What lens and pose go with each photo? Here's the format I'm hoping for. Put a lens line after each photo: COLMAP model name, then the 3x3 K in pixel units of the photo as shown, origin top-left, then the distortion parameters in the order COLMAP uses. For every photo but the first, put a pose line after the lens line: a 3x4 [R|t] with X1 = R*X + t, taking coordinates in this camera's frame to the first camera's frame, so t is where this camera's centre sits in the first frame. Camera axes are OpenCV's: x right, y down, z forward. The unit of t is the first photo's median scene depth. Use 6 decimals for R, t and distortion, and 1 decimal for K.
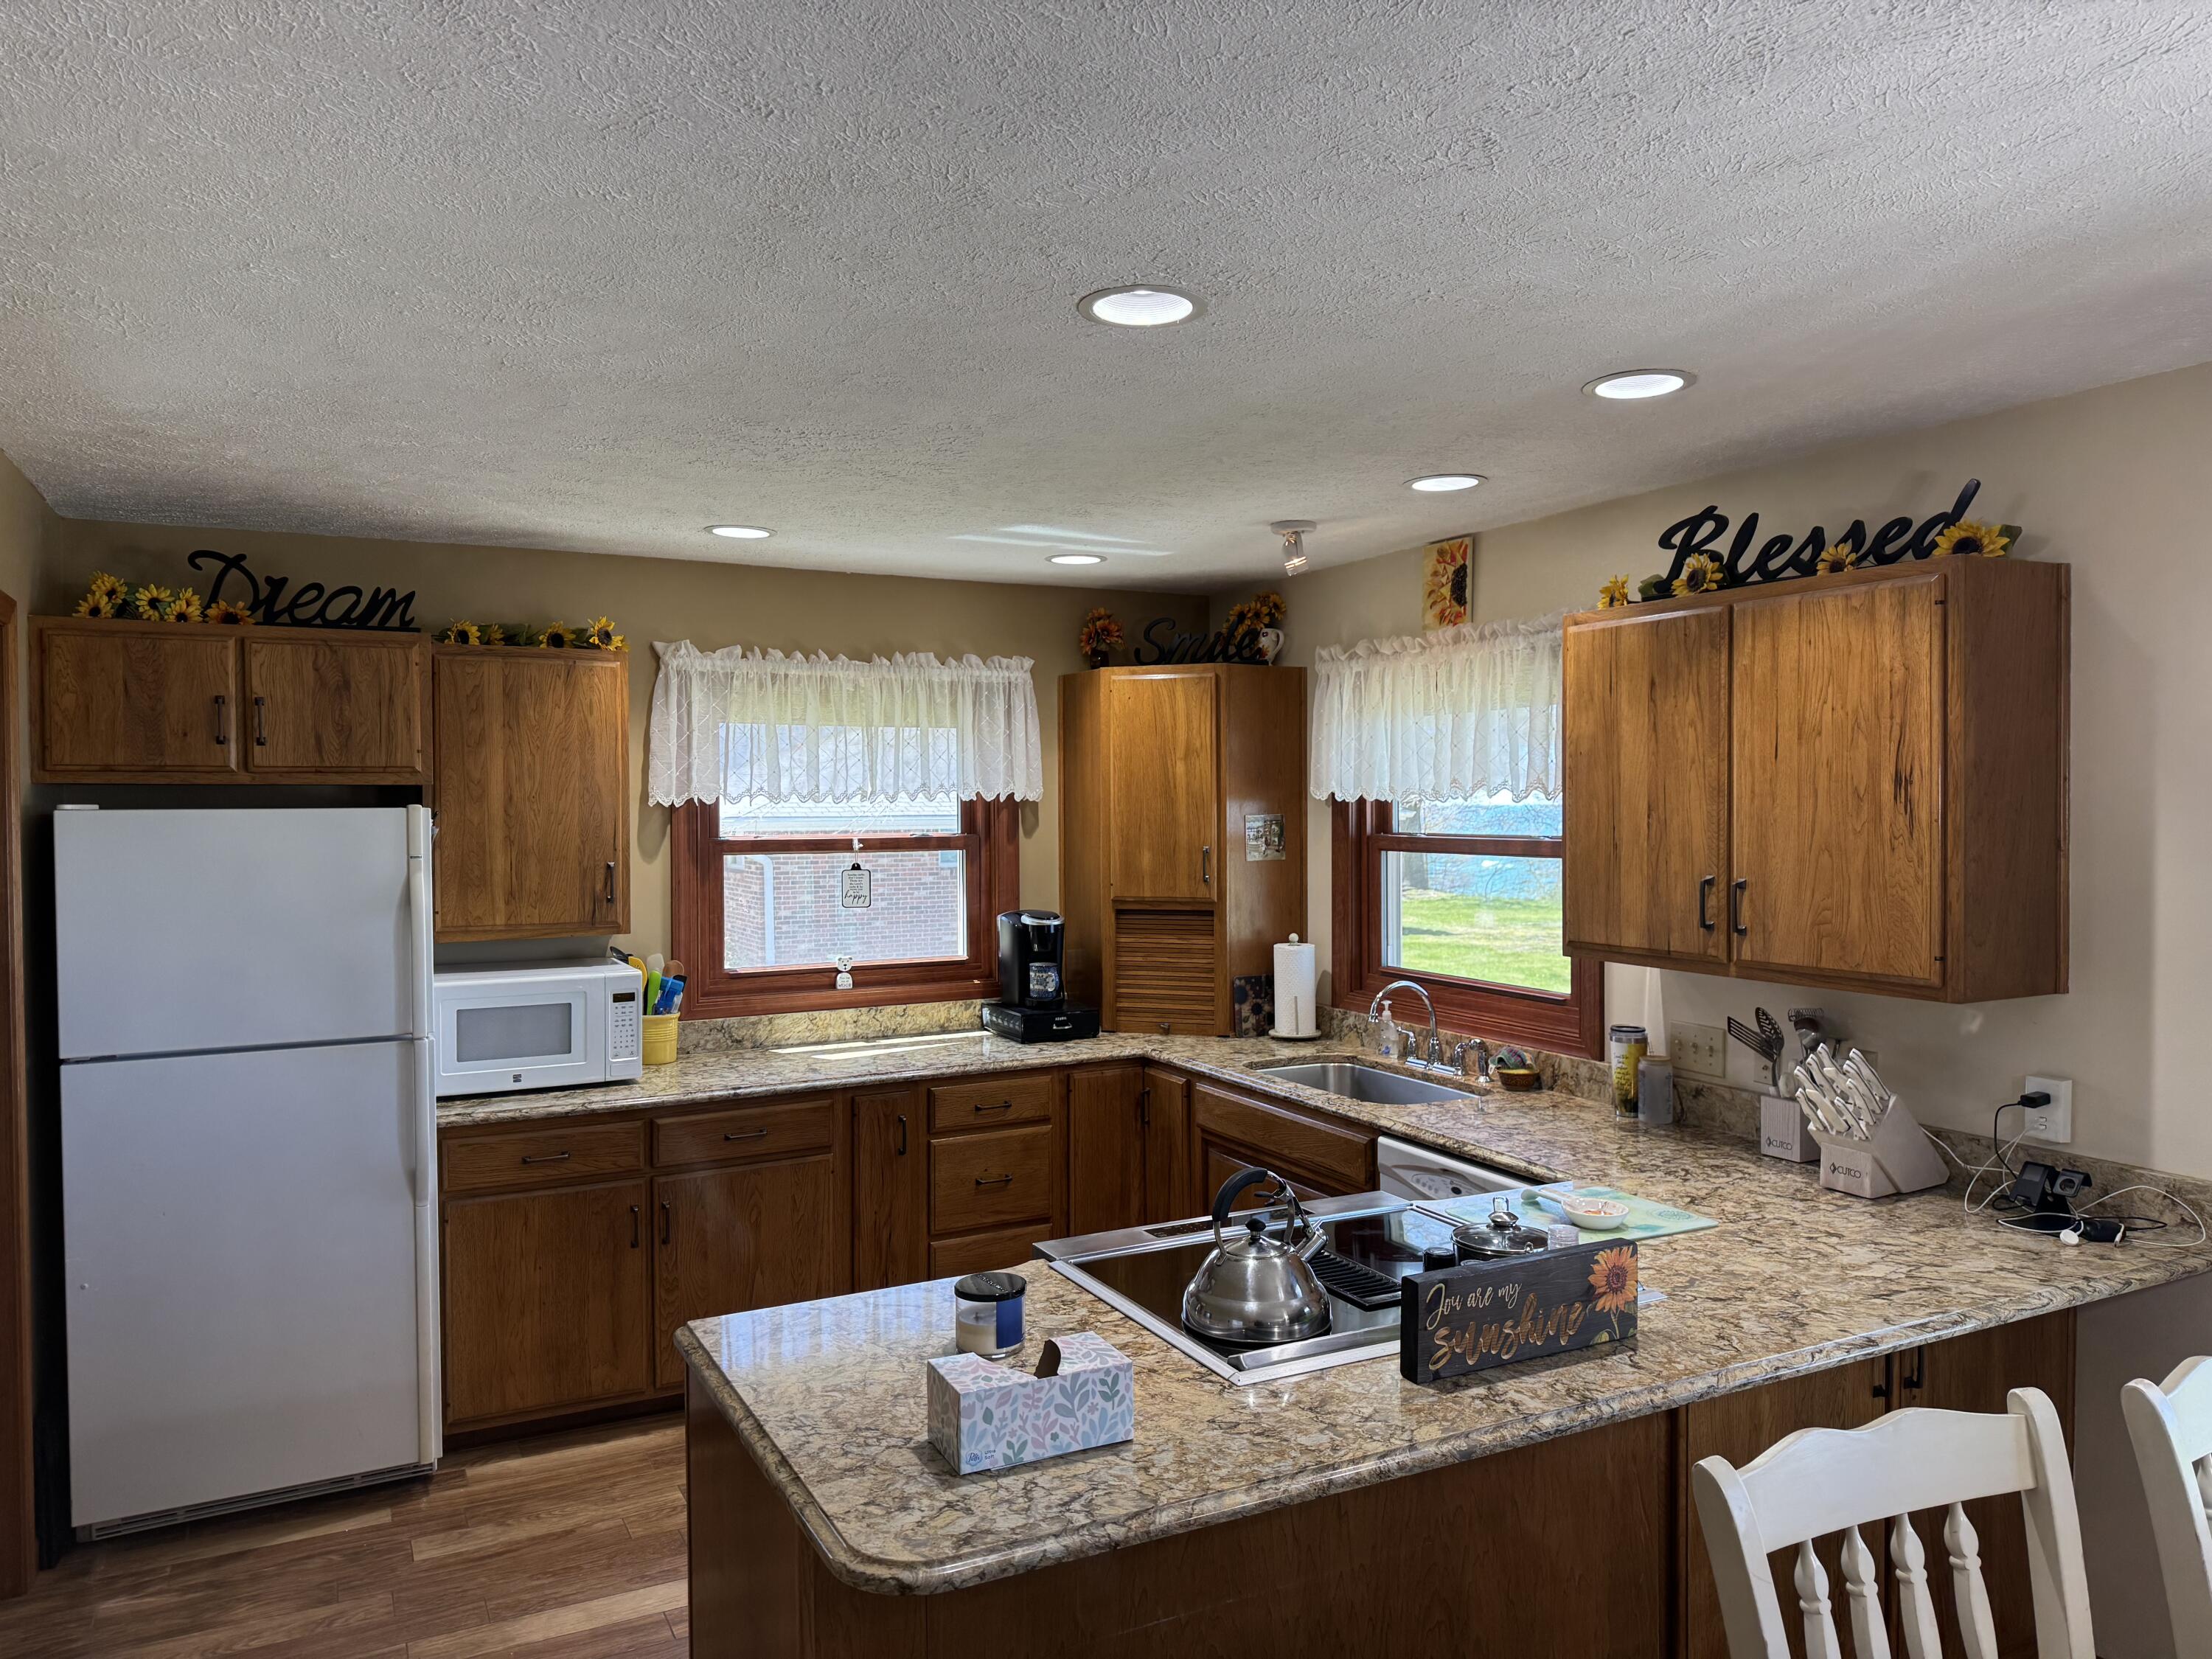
lens RADIAL K [[1545.9, 0, 1106.0], [0, 1545.9, 829.5], [0, 0, 1]] dist [0.085891, -0.161558]
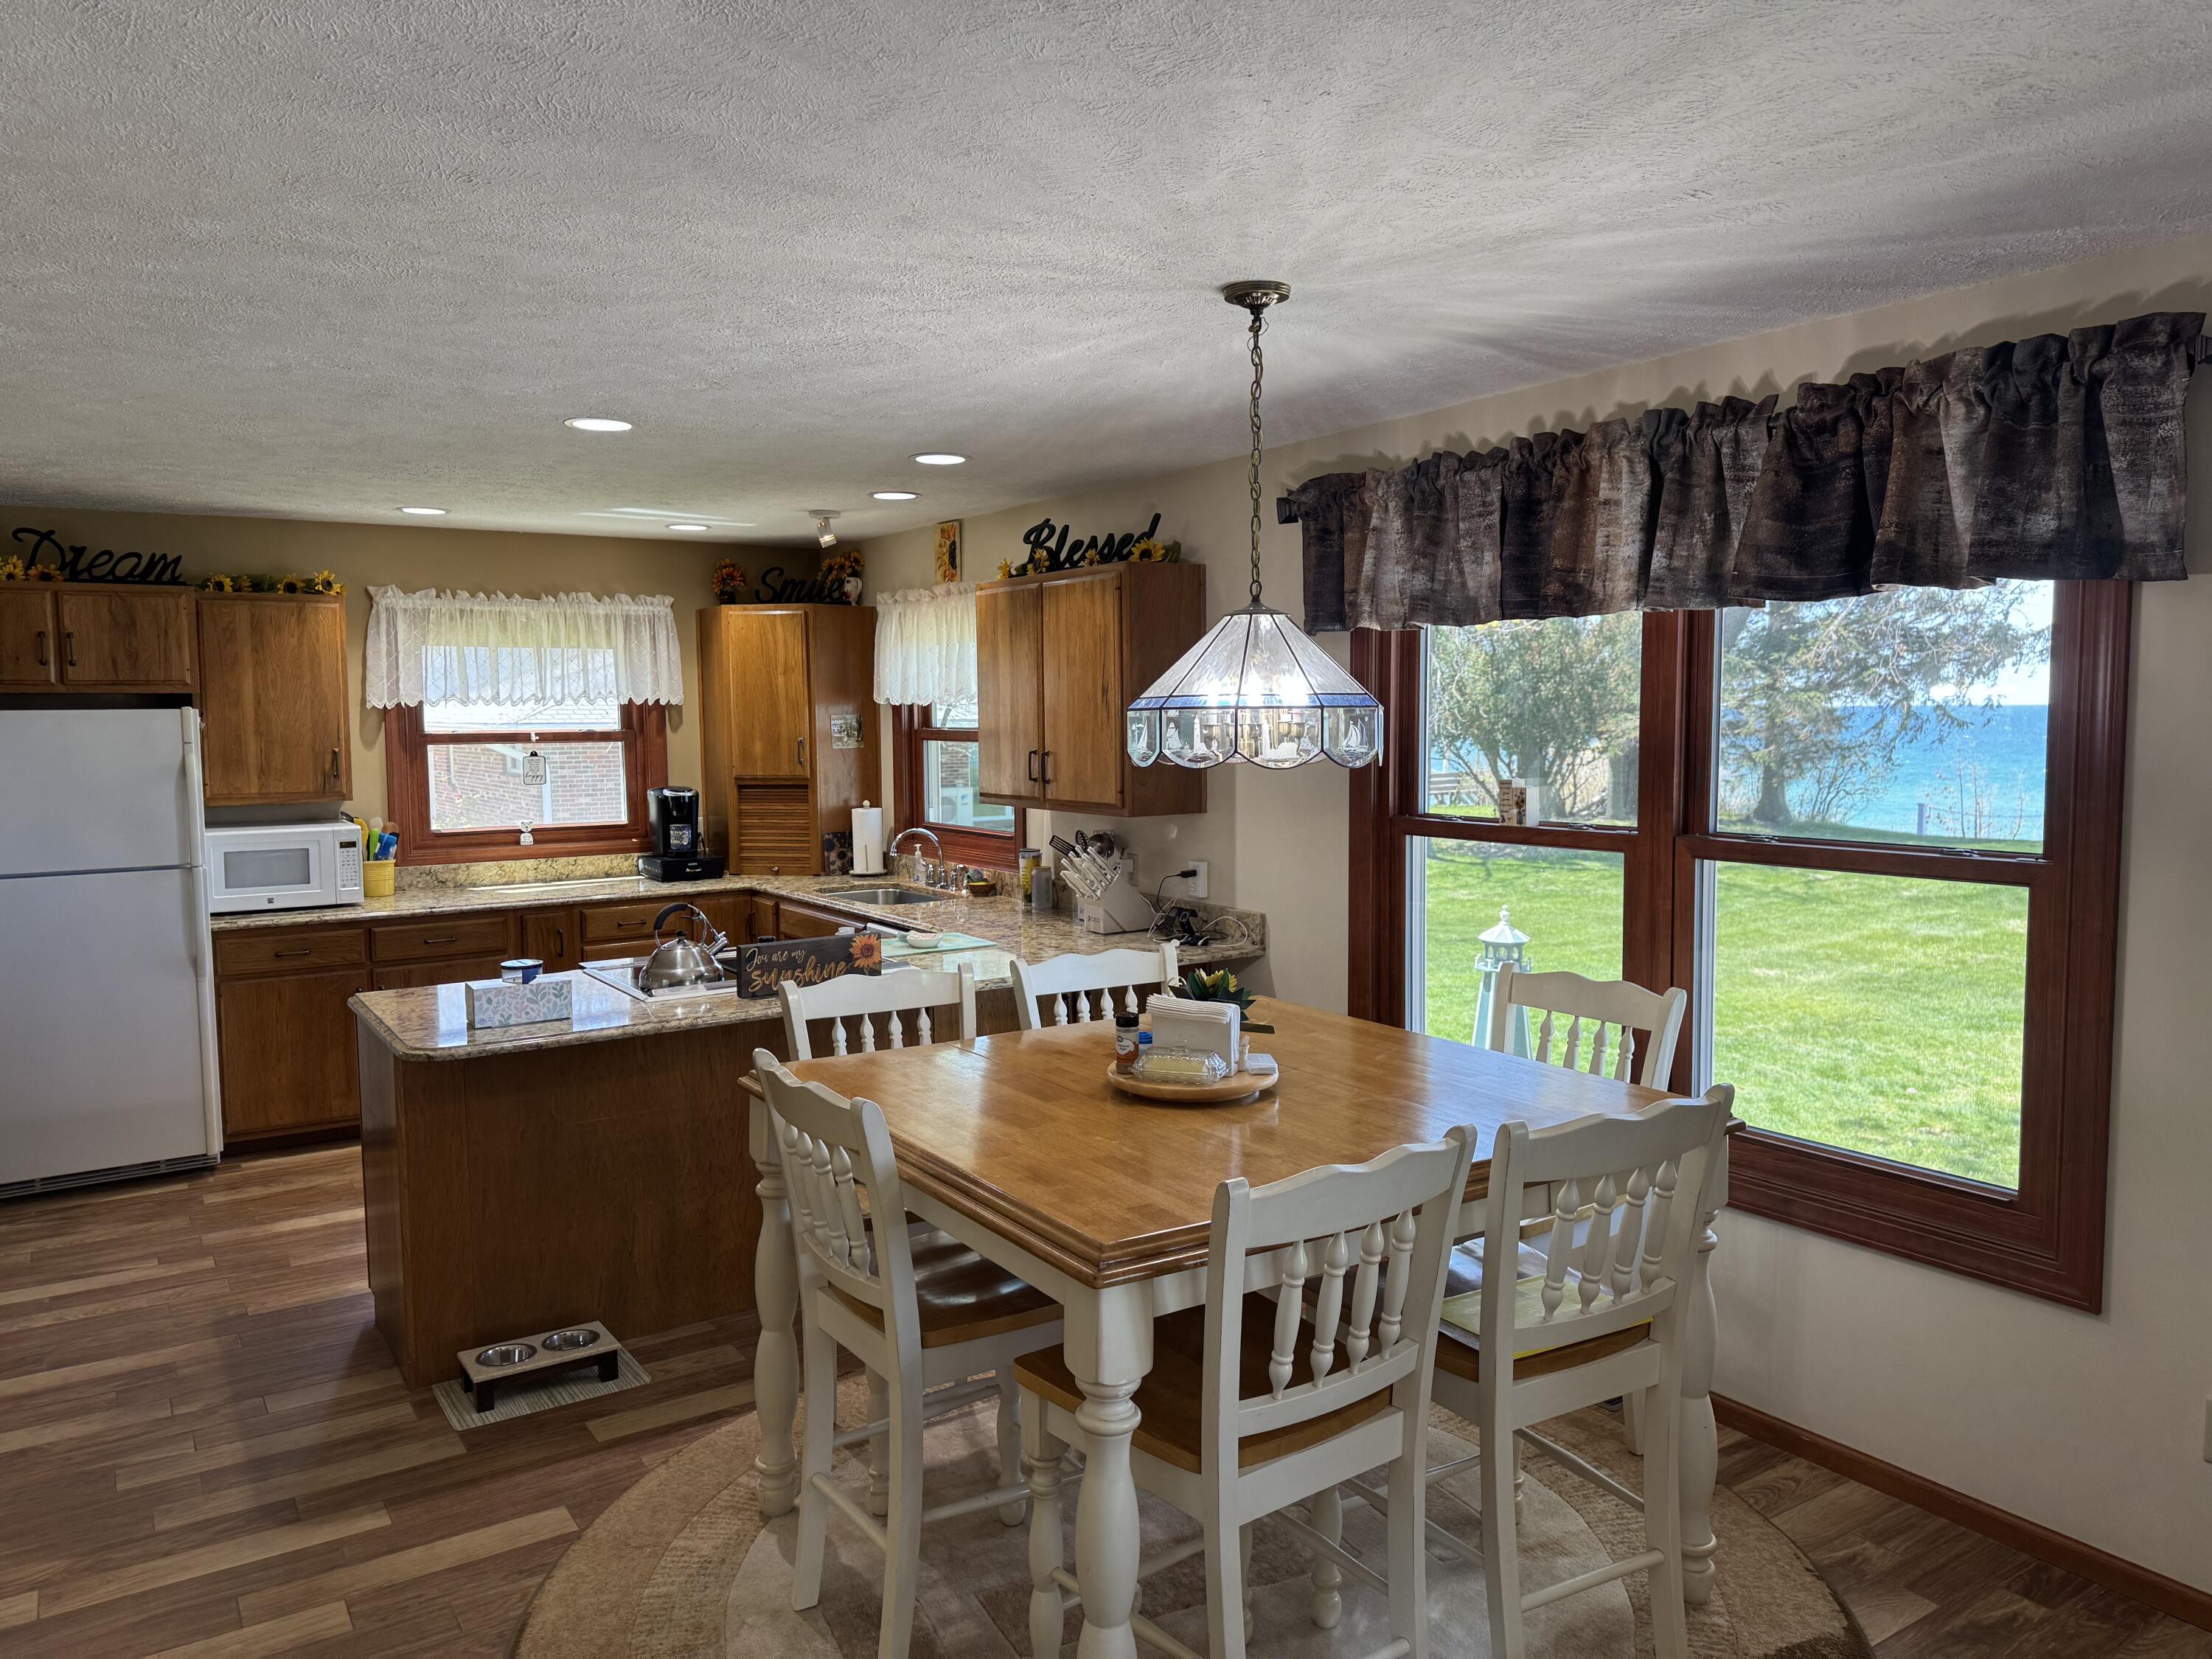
lens RADIAL K [[1548.2, 0, 1150.0], [0, 1548.2, 821.3], [0, 0, 1]] dist [0.001803, -0.028874]
pose [[0.989874, -0.011460, 0.141486, 0.200220], [0.003843, 0.998534, 0.053989, 0.013579], [-0.141897, -0.052898, 0.988467, -0.458400]]
